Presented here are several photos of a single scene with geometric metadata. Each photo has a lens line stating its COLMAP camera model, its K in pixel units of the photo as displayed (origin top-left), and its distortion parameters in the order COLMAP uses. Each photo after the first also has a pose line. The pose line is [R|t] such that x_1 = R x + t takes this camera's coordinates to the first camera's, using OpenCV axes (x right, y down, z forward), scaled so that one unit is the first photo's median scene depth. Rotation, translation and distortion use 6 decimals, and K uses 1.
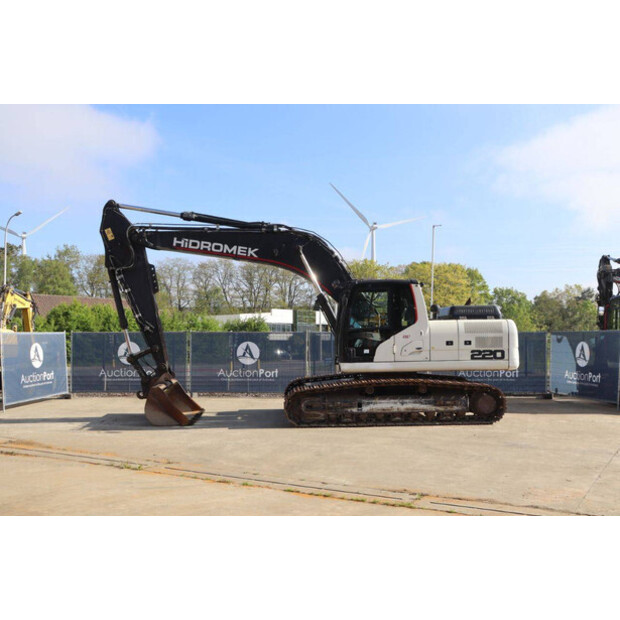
lens RADIAL K [[648.6, 0, 310.0], [0, 648.6, 310.0], [0, 0, 1]] dist [-0.043440, 0.028474]
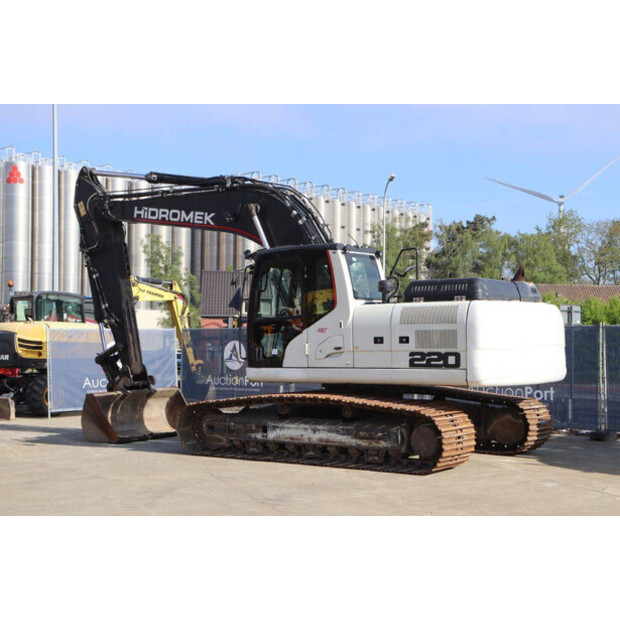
lens RADIAL K [[946.0, 0, 310.0], [0, 946.0, 310.0], [0, 0, 1]] dist [0.154149, -0.030692]
pose [[0.779238, -0.016027, -0.626523, 0.684656], [0.020468, 0.999791, -0.000120, 0.018846], [0.626394, -0.012730, 0.779403, 0.221244]]
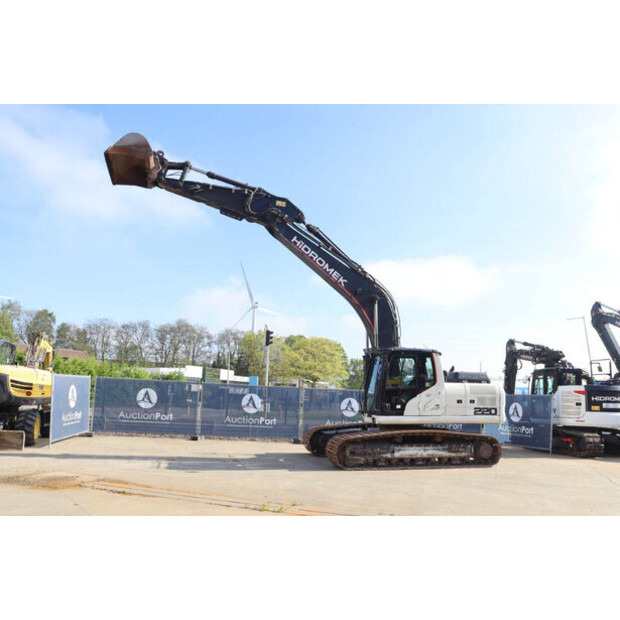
lens RADIAL K [[509.5, 0, 310.0], [0, 509.5, 310.0], [0, 0, 1]] dist [-0.160828, 0.137958]
pose [[0.975862, 0.075948, 0.204758, -0.257328], [-0.051064, 0.990944, -0.124187, 0.009656], [-0.212335, 0.110734, 0.970903, 0.093187]]
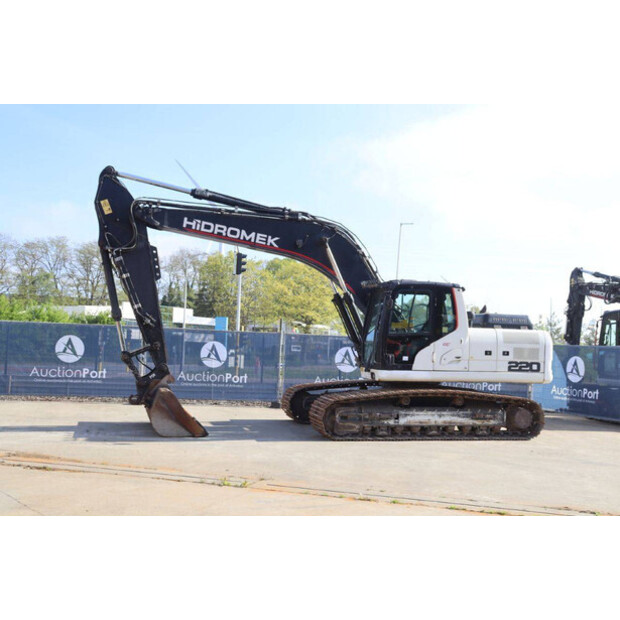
lens RADIAL K [[737.7, 0, 310.0], [0, 737.7, 310.0], [0, 0, 1]] dist [0.001567, 0.041947]
pose [[0.974037, 0.051708, 0.220405, -0.255909], [-0.051954, 0.998638, -0.004686, 0.006553], [-0.220347, -0.006887, 0.975397, 0.009161]]
